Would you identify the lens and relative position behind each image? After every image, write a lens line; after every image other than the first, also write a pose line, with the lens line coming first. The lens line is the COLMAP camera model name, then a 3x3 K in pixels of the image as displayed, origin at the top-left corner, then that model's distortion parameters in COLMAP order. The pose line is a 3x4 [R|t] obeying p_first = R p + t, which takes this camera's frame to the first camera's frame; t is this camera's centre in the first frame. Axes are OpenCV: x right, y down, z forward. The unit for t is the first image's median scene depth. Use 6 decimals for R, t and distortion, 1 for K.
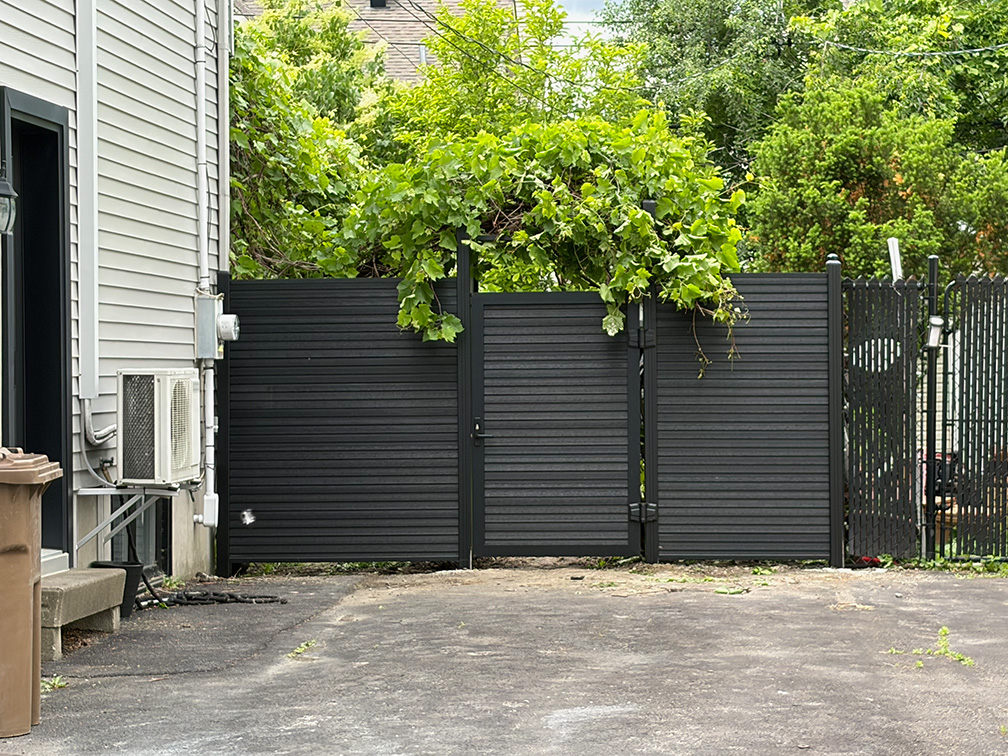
lens RADIAL K [[776.6, 0, 504.0], [0, 776.6, 378.0], [0, 0, 1]] dist [-0.000779, 0.000043]
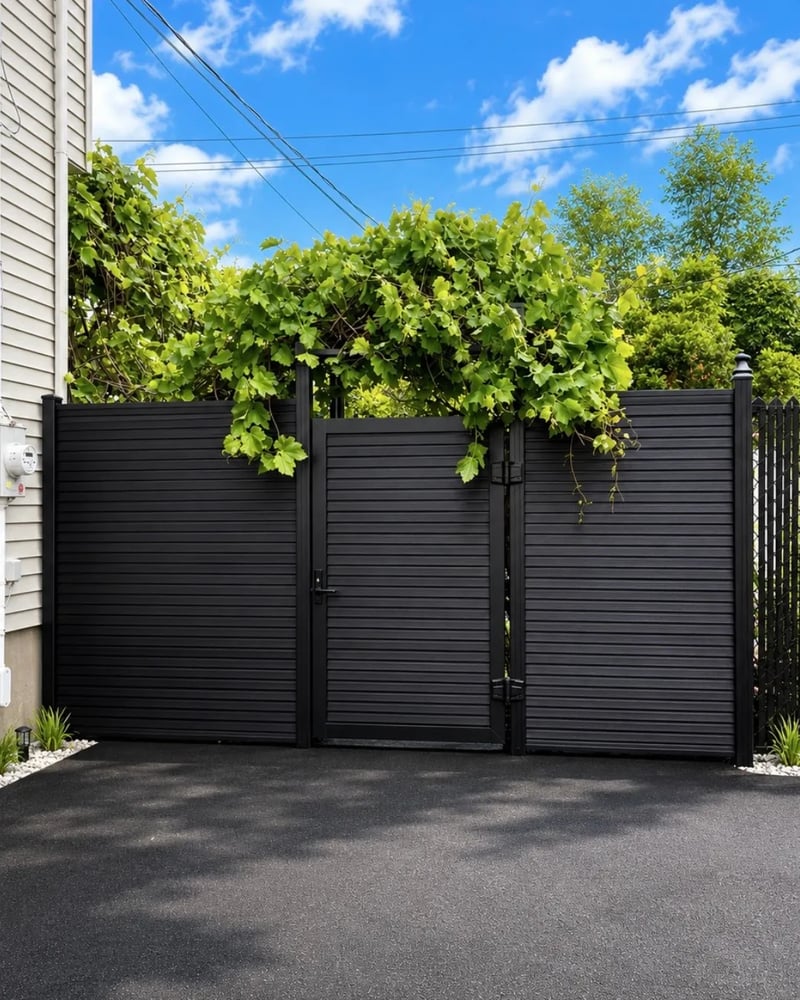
lens RADIAL K [[1106.2, 0, 400.0], [0, 1106.2, 500.0], [0, 0, 1]] dist [0.008986, 0.004150]
pose [[0.996309, 0.010514, 0.085196, -0.033585], [-0.008584, 0.999699, -0.022981, 0.006180], [-0.085412, 0.022165, 0.996099, -0.147452]]
